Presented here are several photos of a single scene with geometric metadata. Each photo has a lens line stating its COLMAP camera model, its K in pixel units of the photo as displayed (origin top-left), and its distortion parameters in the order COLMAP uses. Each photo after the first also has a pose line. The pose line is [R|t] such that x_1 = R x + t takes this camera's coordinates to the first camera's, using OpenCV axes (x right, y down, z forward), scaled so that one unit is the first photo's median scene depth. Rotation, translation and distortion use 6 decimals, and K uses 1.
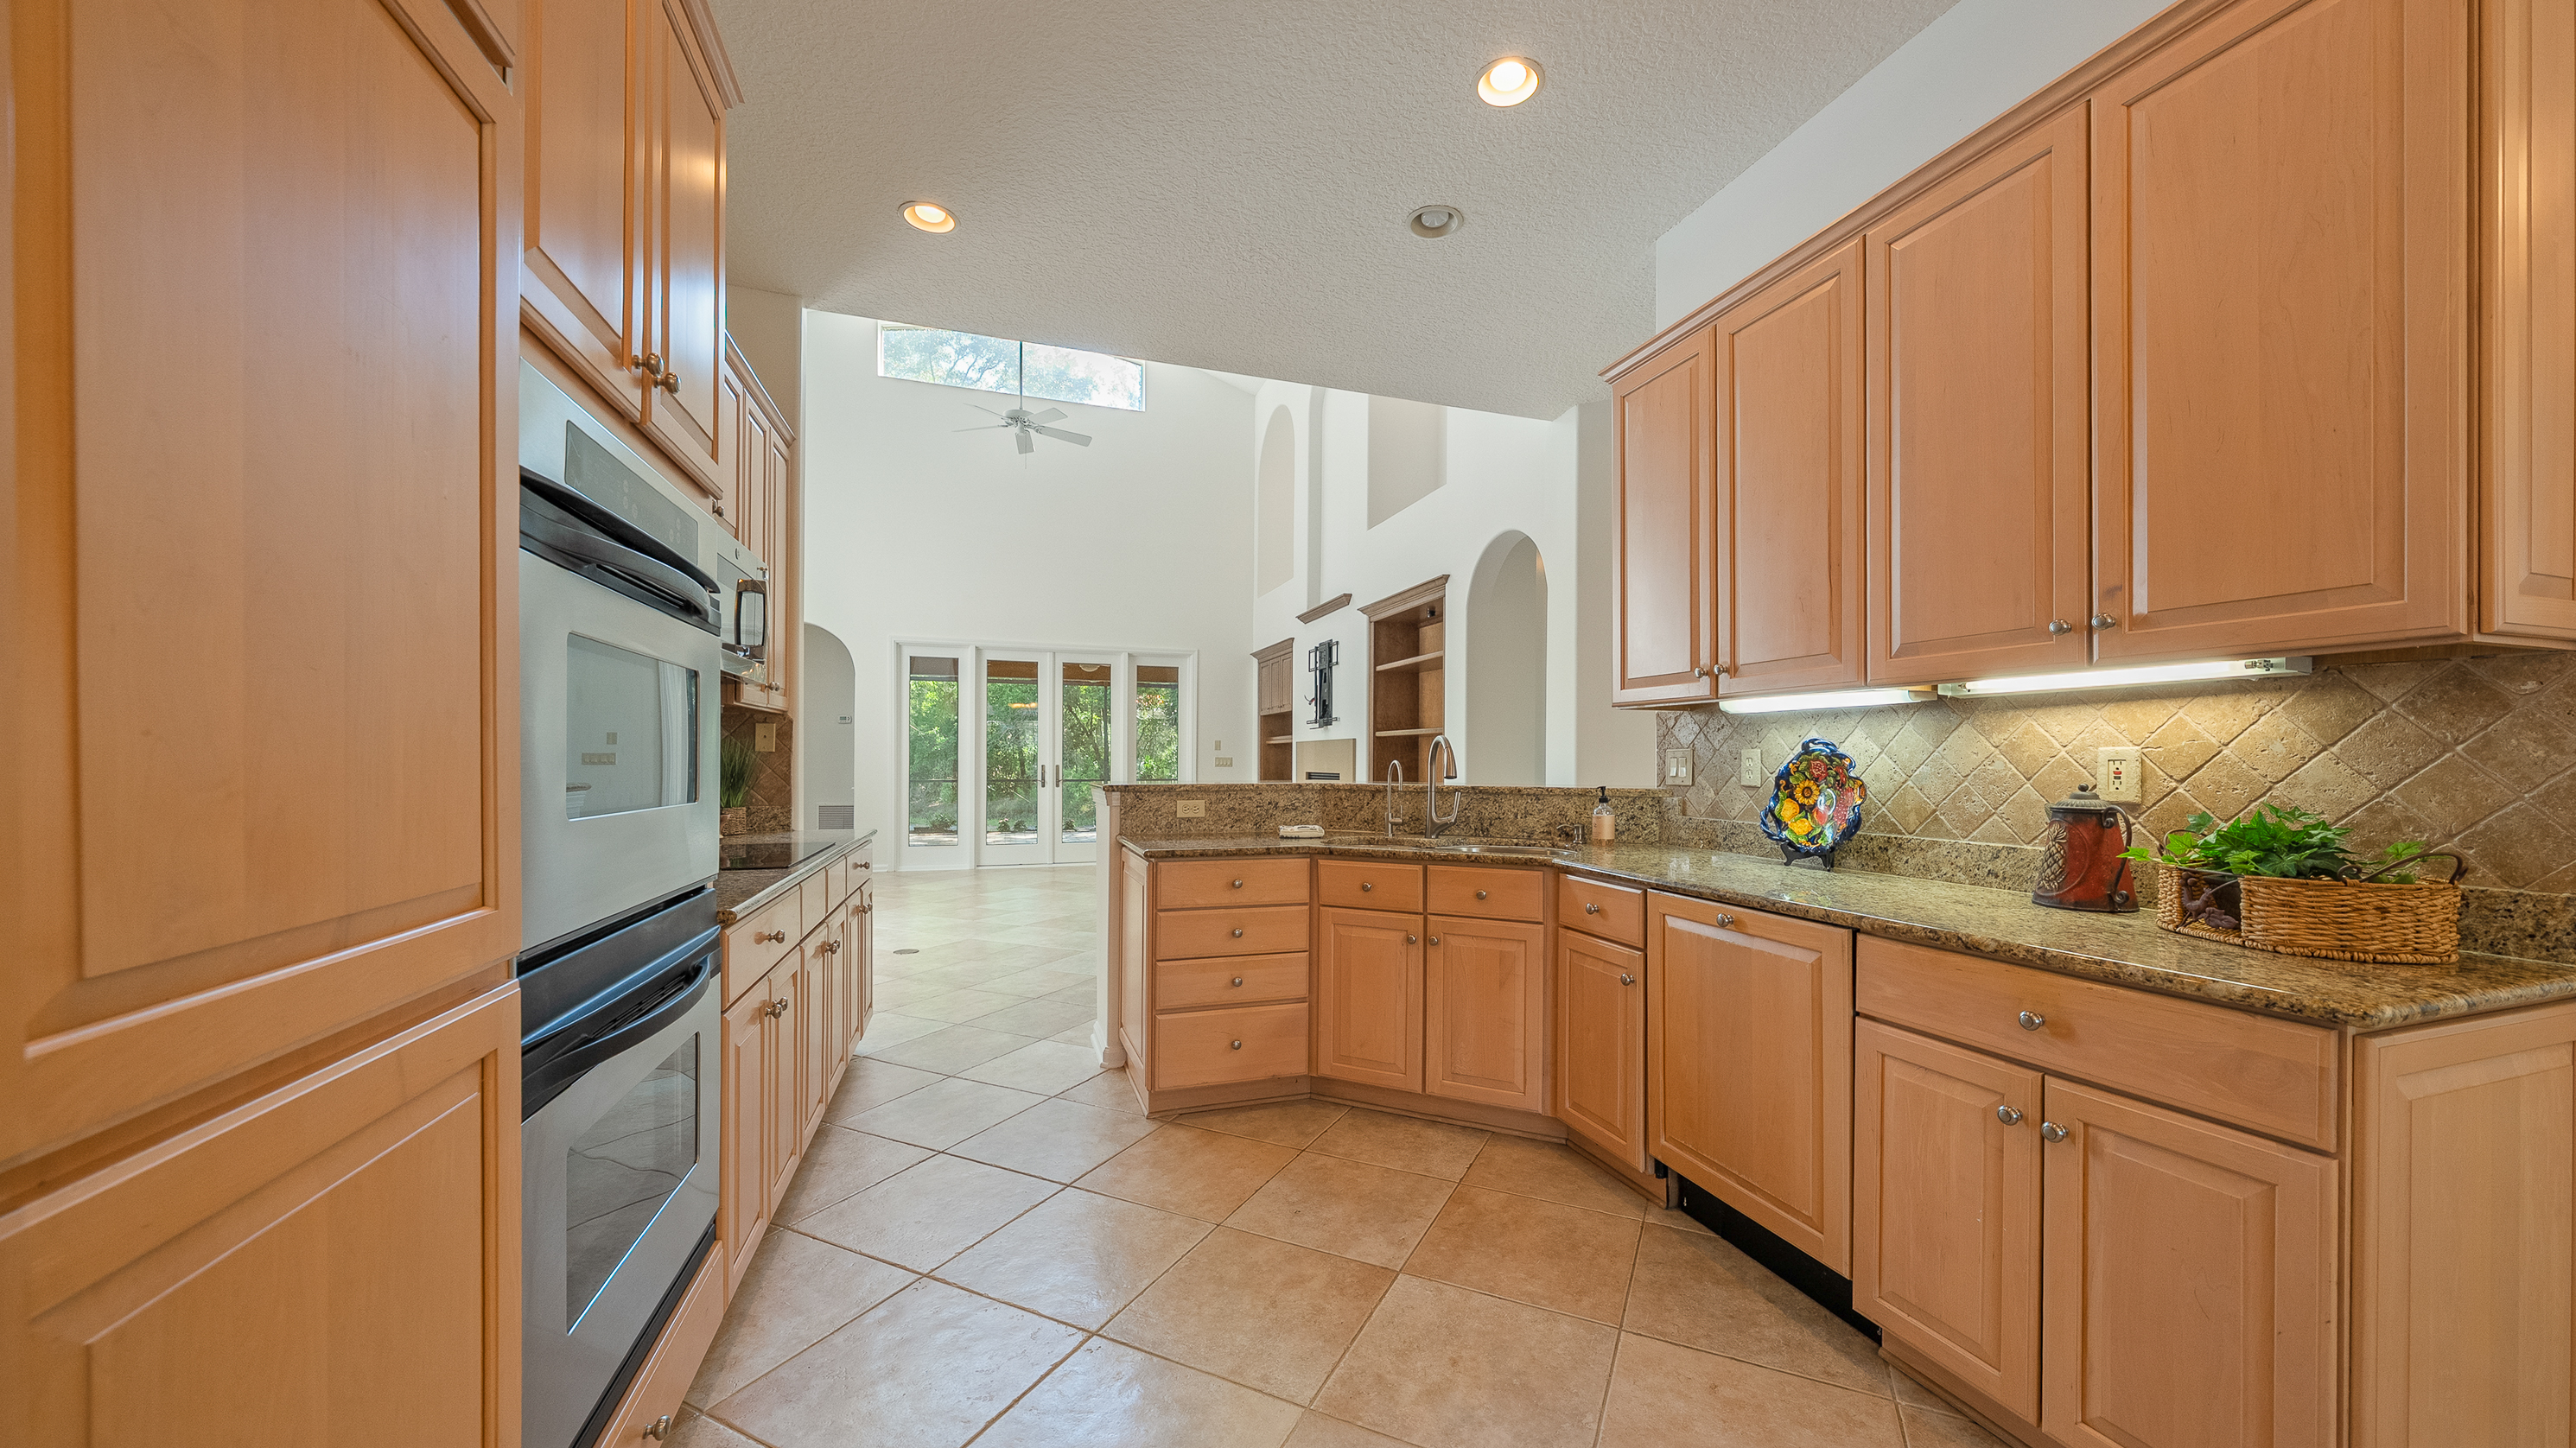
lens RADIAL K [[893.3, 0, 1297.5], [0, 893.3, 719.4], [0, 0, 1]] dist [-0.001065, 0.000012]
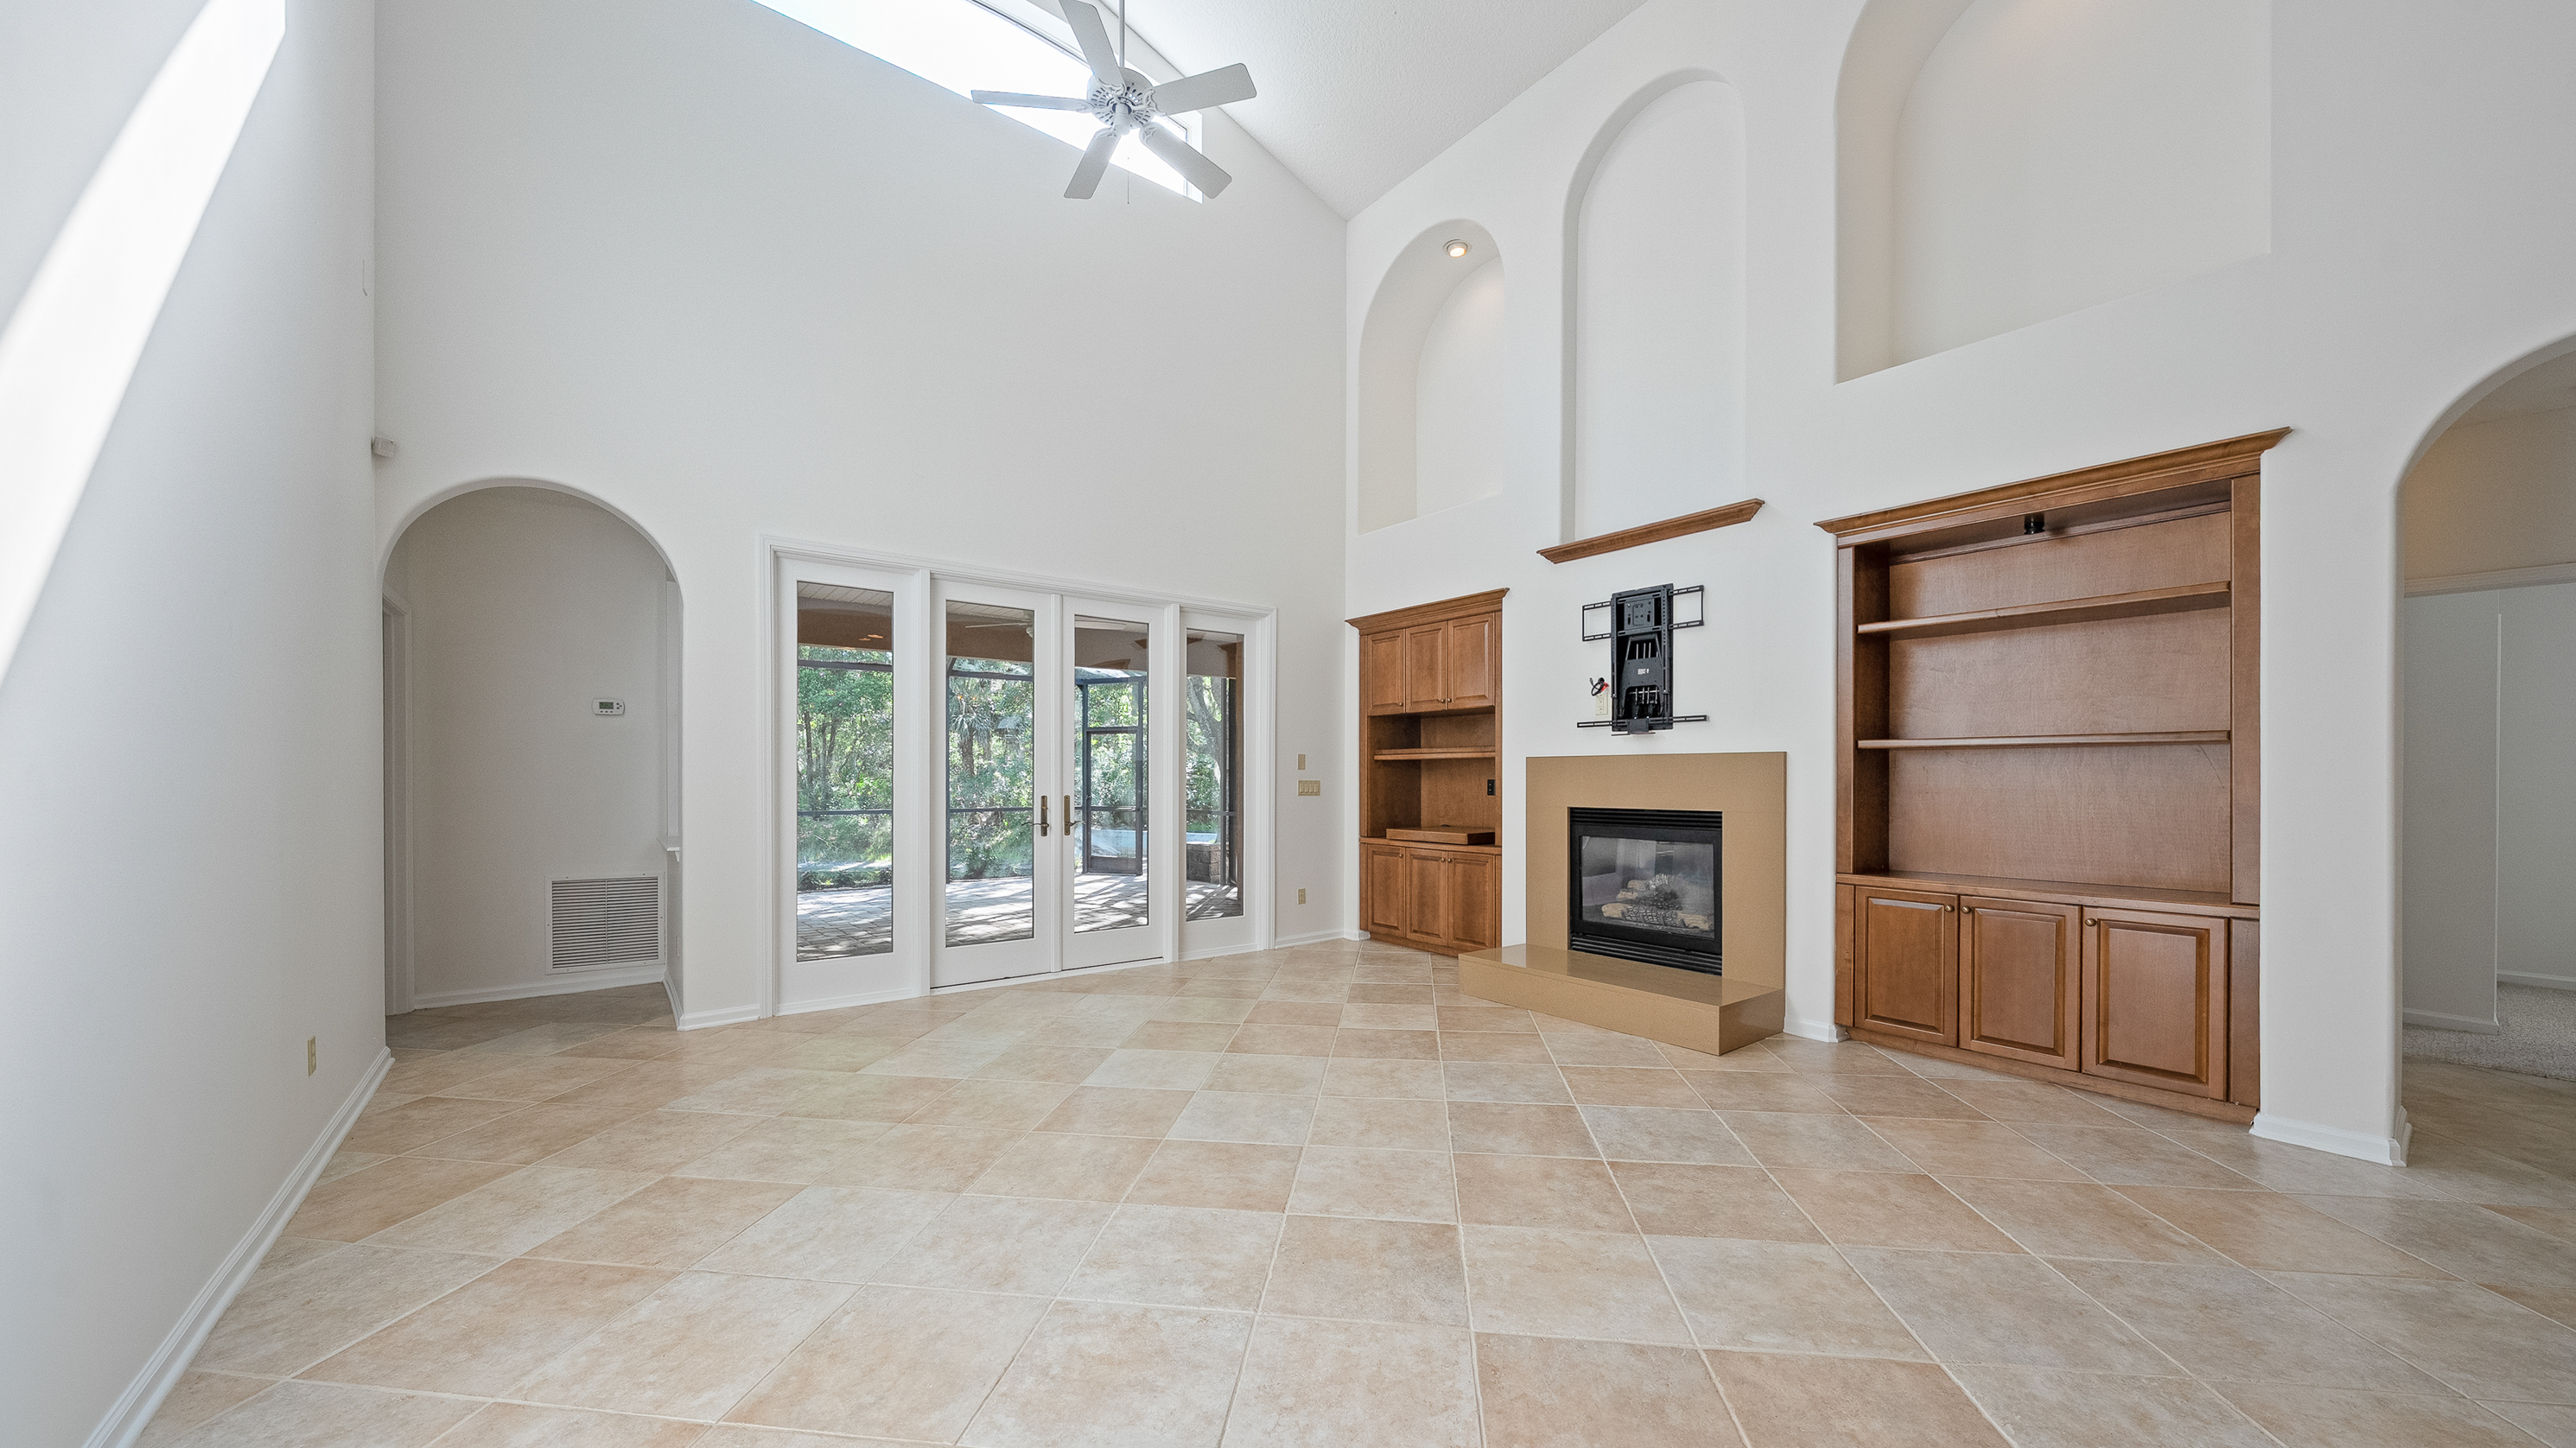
lens RADIAL K [[898.8, 0, 1287.5], [0, 898.8, 787.7], [0, 0, 1]] dist [0.000451, 0.000048]
pose [[0.946490, -0.007054, 0.322655, -0.326660], [-0.011761, 0.998343, 0.056326, 0.012045], [-0.322518, -0.057107, 0.944839, 0.417933]]
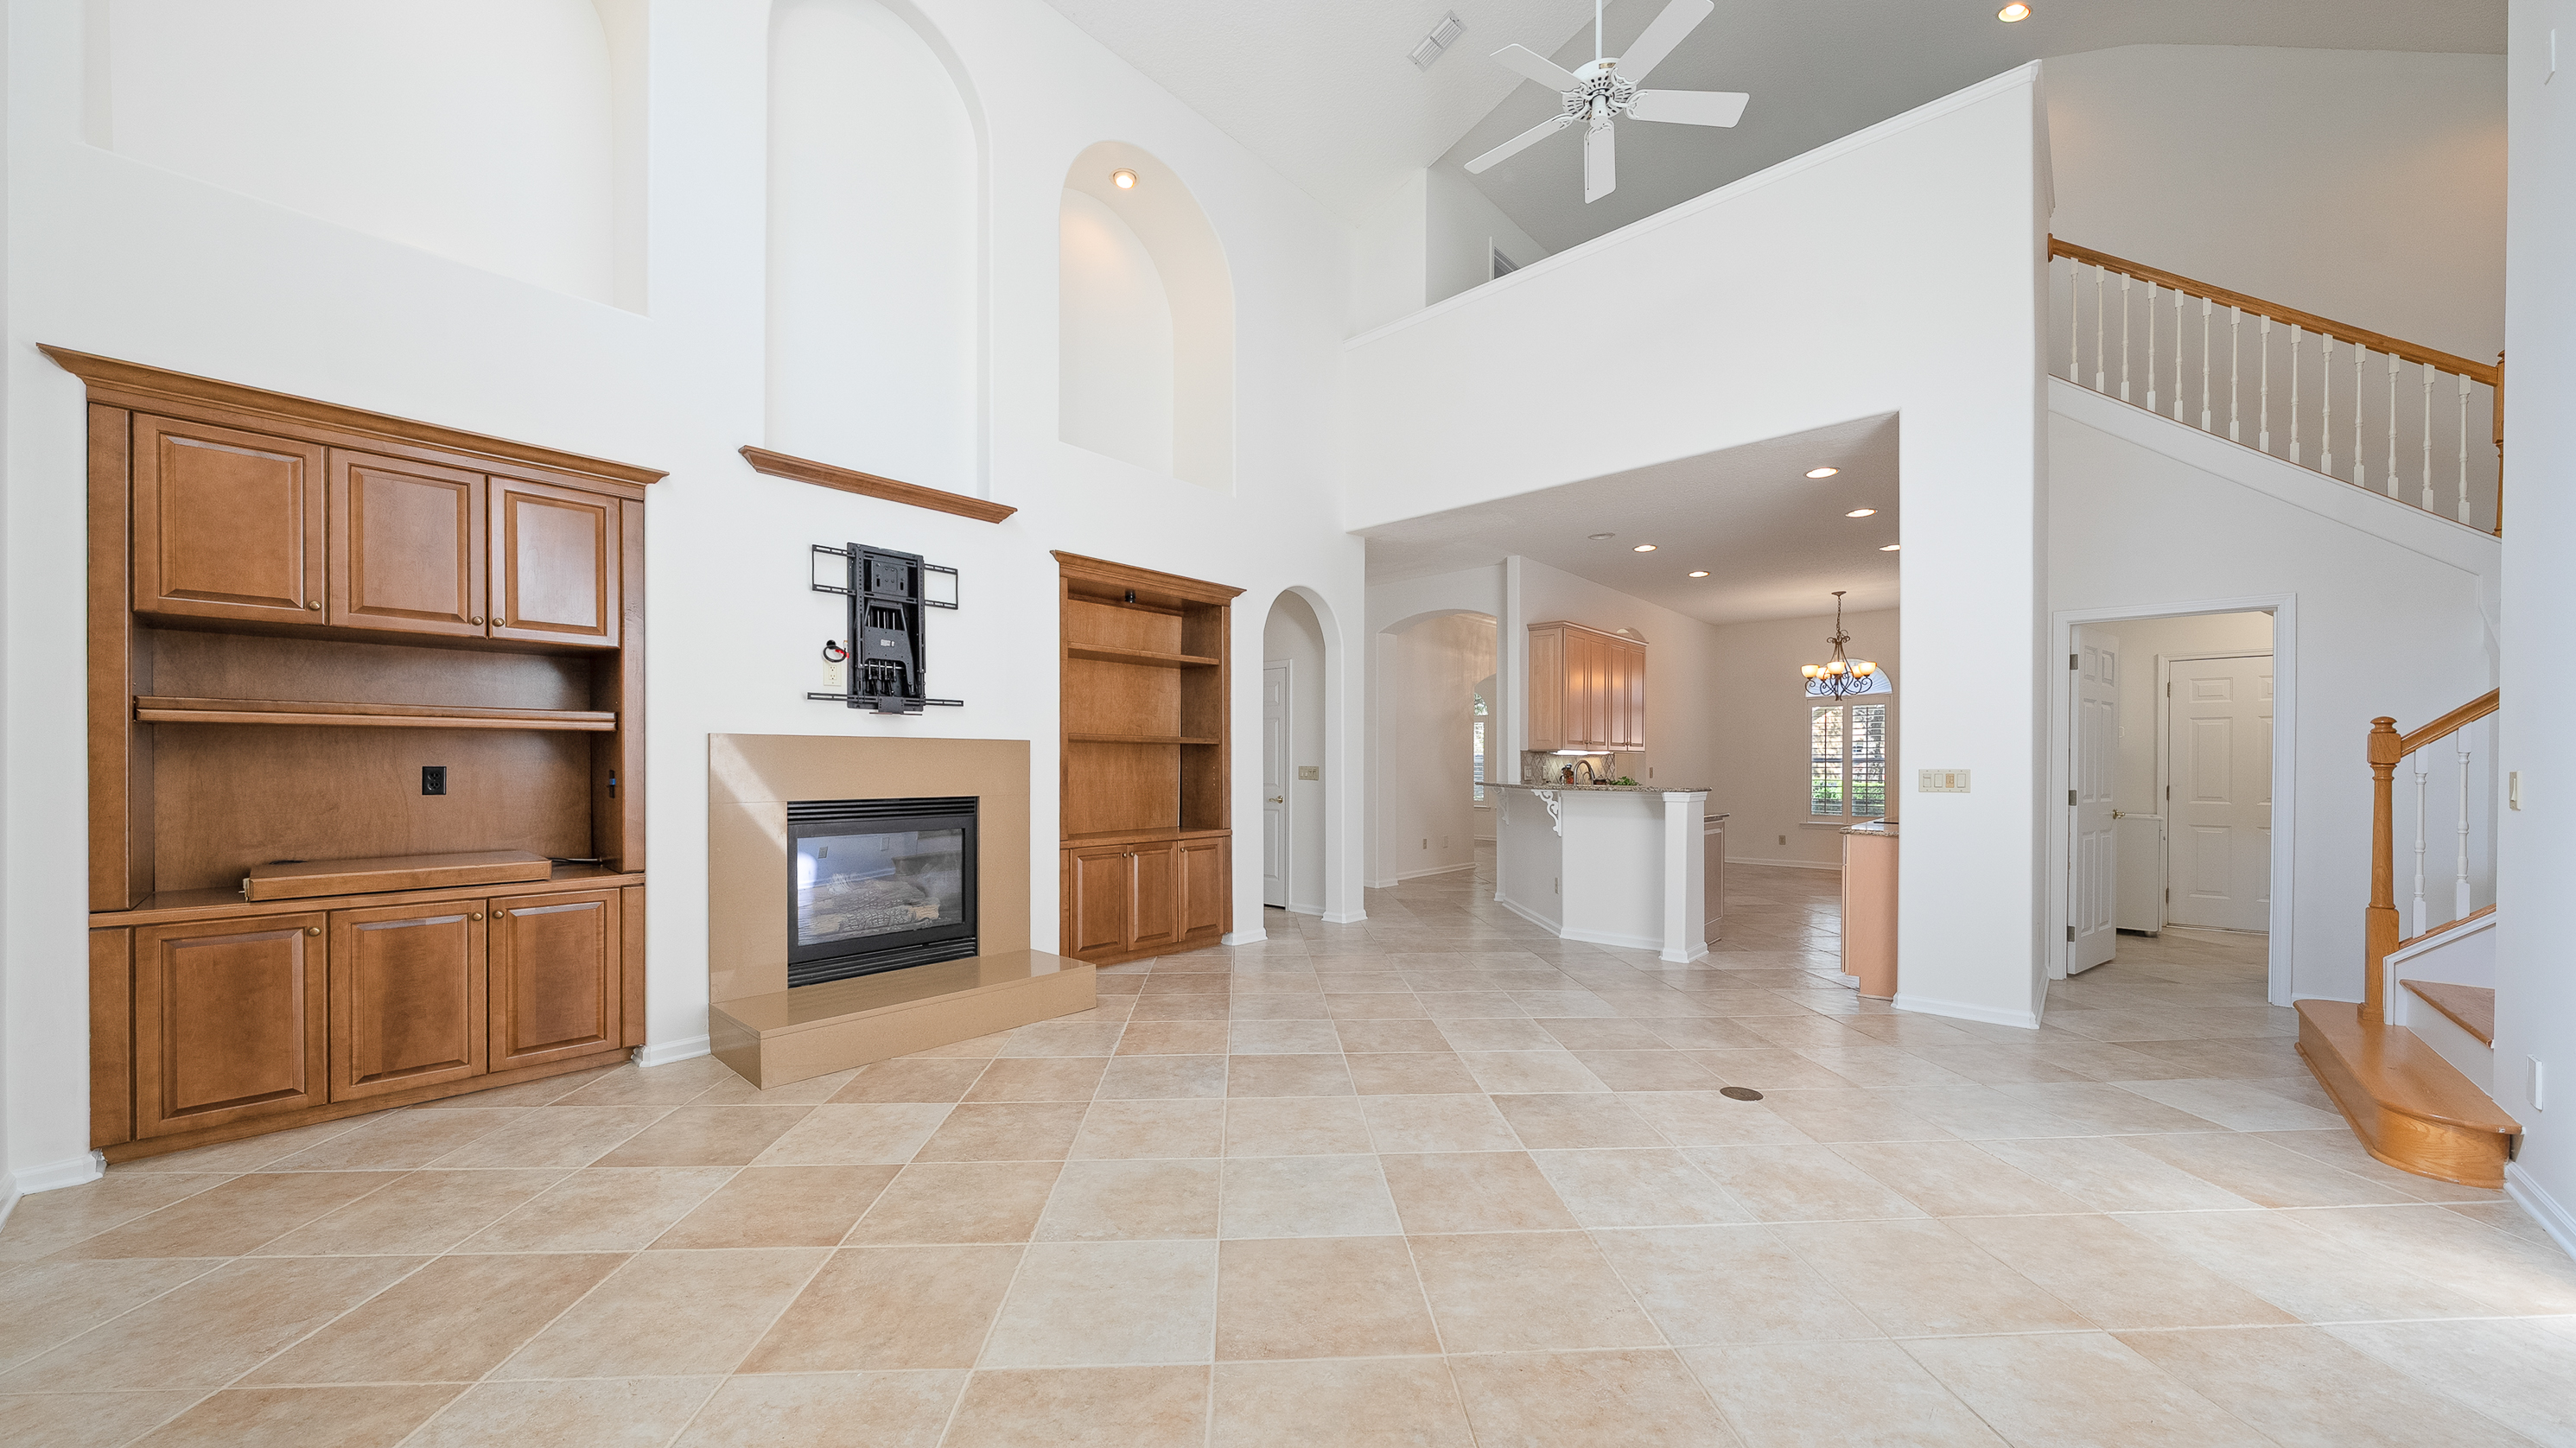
lens RADIAL K [[899.1, 0, 1279.4], [0, 899.1, 778.0], [0, 0, 1]] dist [-0.005762, -0.000122]
pose [[-0.477308, -0.018760, 0.878536, -0.461667], [-0.042796, 0.999082, -0.001918, 0.032453], [-0.877693, -0.038513, -0.477673, 0.875205]]
